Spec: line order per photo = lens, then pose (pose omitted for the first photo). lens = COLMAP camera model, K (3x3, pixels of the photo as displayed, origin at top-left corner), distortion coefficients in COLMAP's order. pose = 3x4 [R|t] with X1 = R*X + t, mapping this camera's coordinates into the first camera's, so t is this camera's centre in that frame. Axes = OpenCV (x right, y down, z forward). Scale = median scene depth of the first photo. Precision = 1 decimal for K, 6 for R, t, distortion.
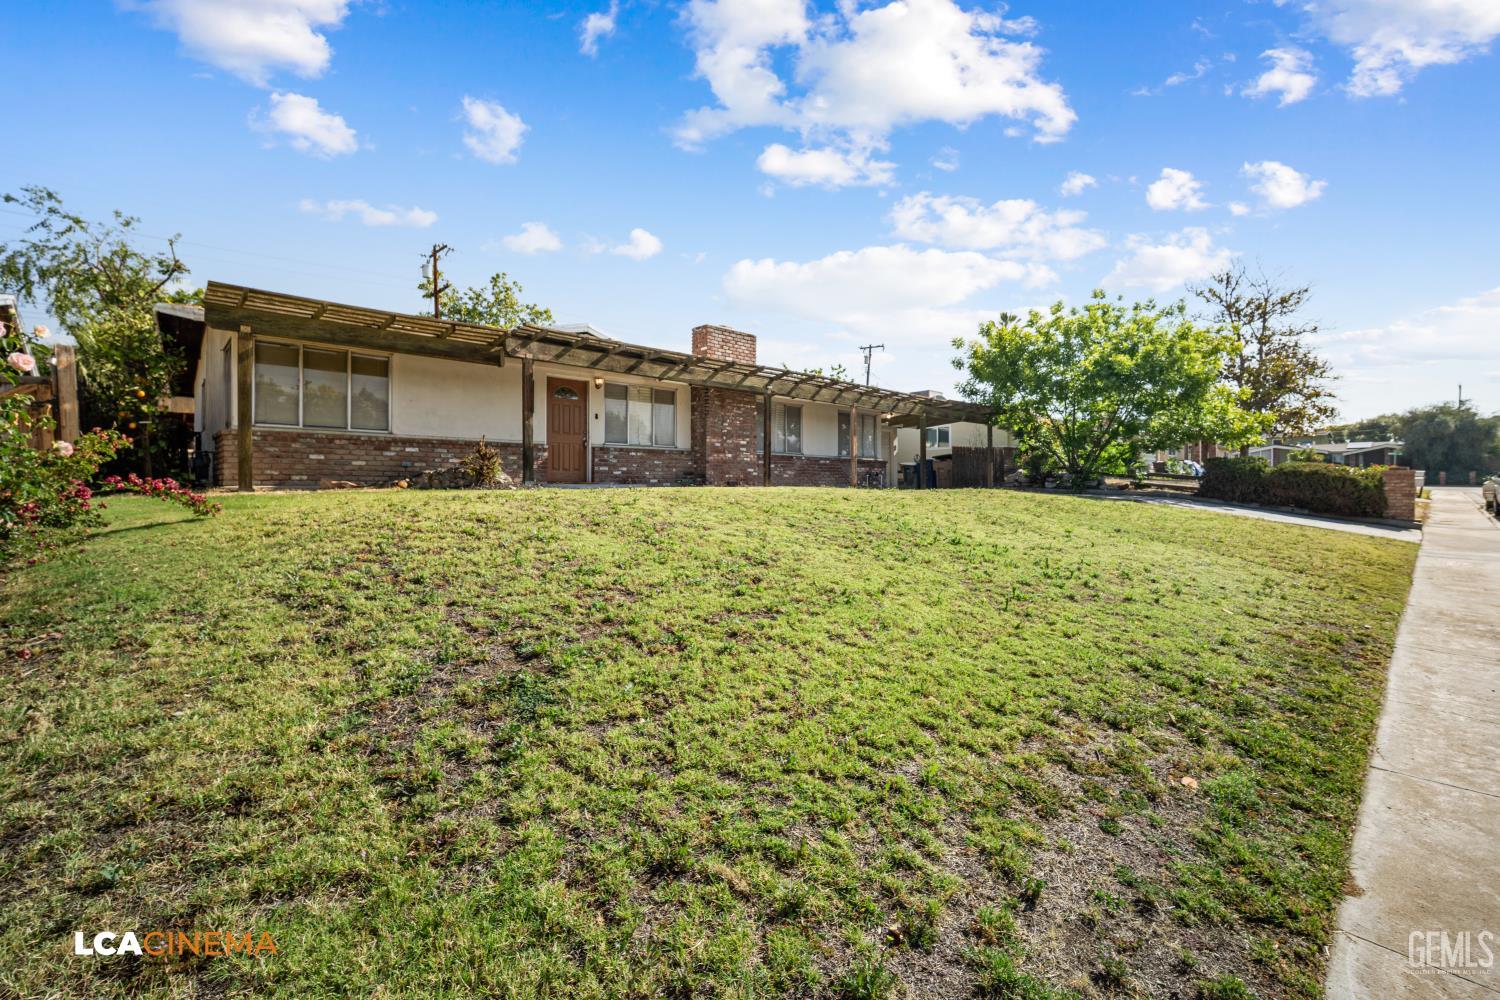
lens RADIAL K [[658.1, 0, 746.1], [0, 658.1, 500.8], [0, 0, 1]] dist [-0.010445, -0.000125]
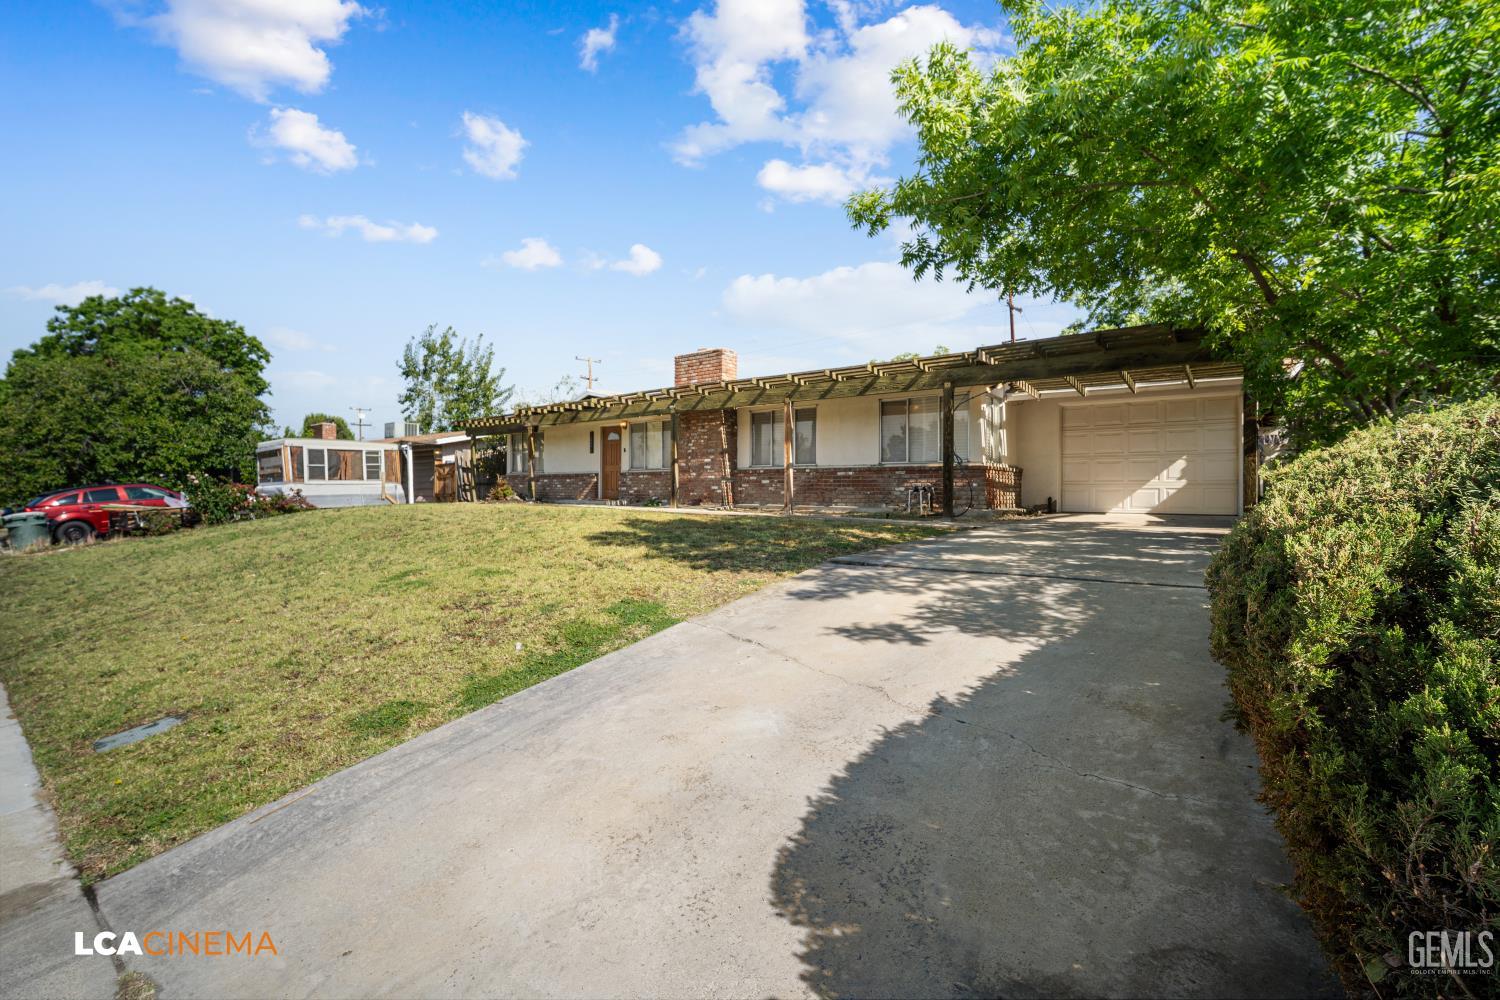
lens RADIAL K [[658.1, 0, 748.5], [0, 658.1, 493.5], [0, 0, 1]] dist [-0.010445, -0.000125]
pose [[0.150085, 0.000398, -0.988673, 1.081425], [-0.026681, 0.999637, -0.003647, -0.039100], [0.988313, 0.026926, 0.150042, 0.991444]]
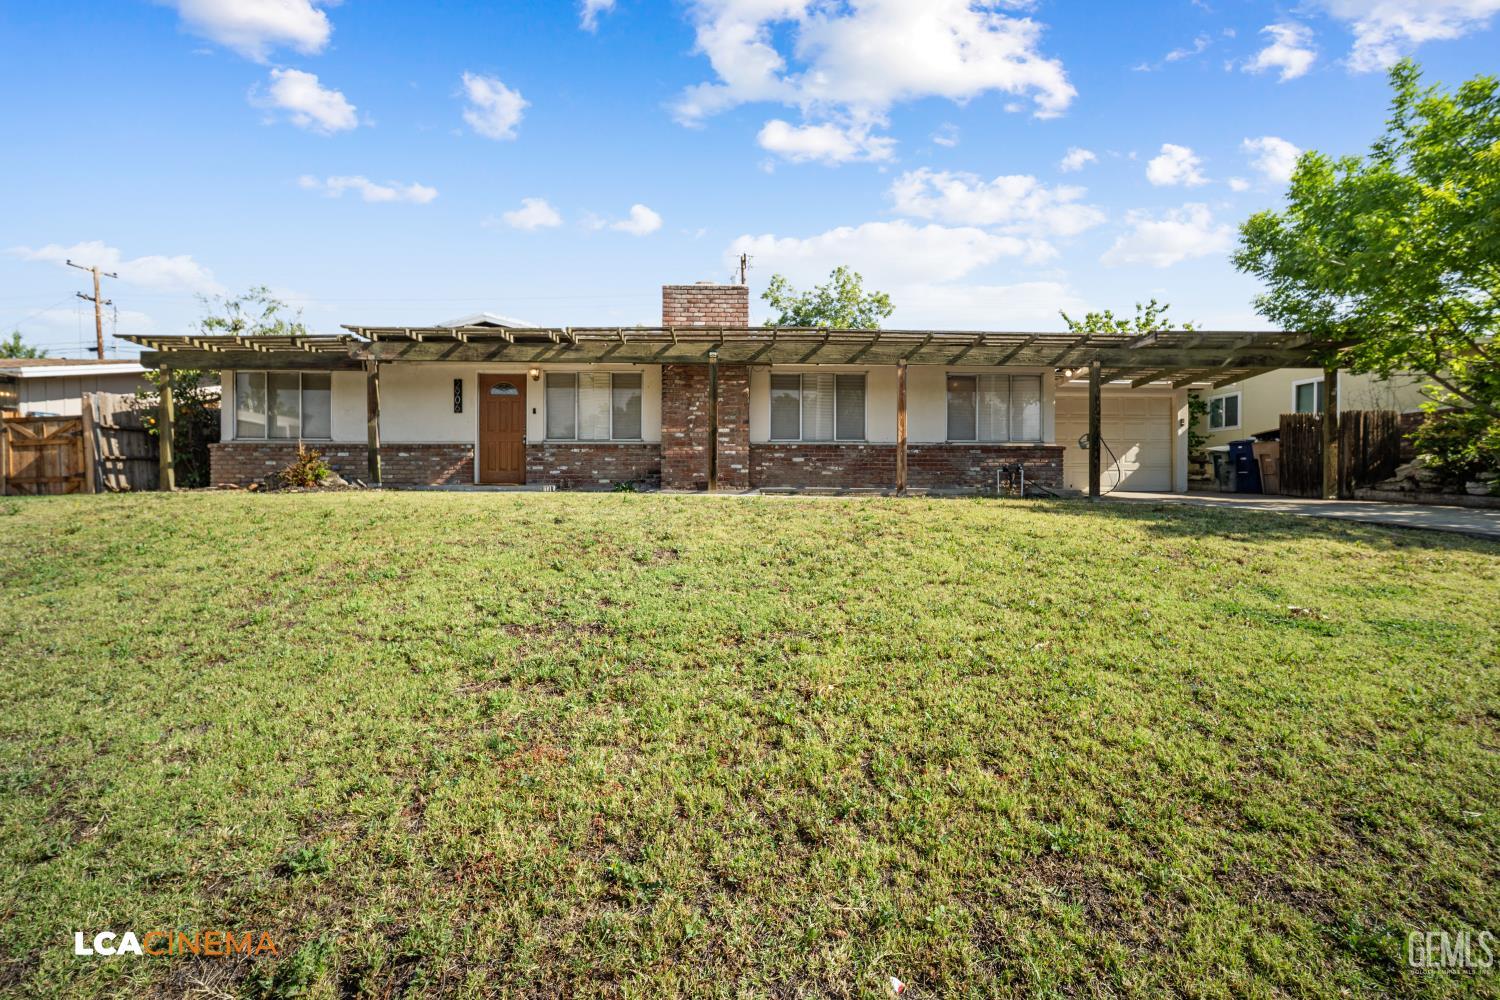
lens RADIAL K [[658.1, 0, 755.8], [0, 658.1, 495.3], [0, 0, 1]] dist [-0.010445, -0.000125]
pose [[0.741764, 0.012853, -0.670538, 0.580554], [-0.015045, 0.999884, 0.002523, -0.017323], [0.670493, 0.008217, 0.741871, 0.498958]]
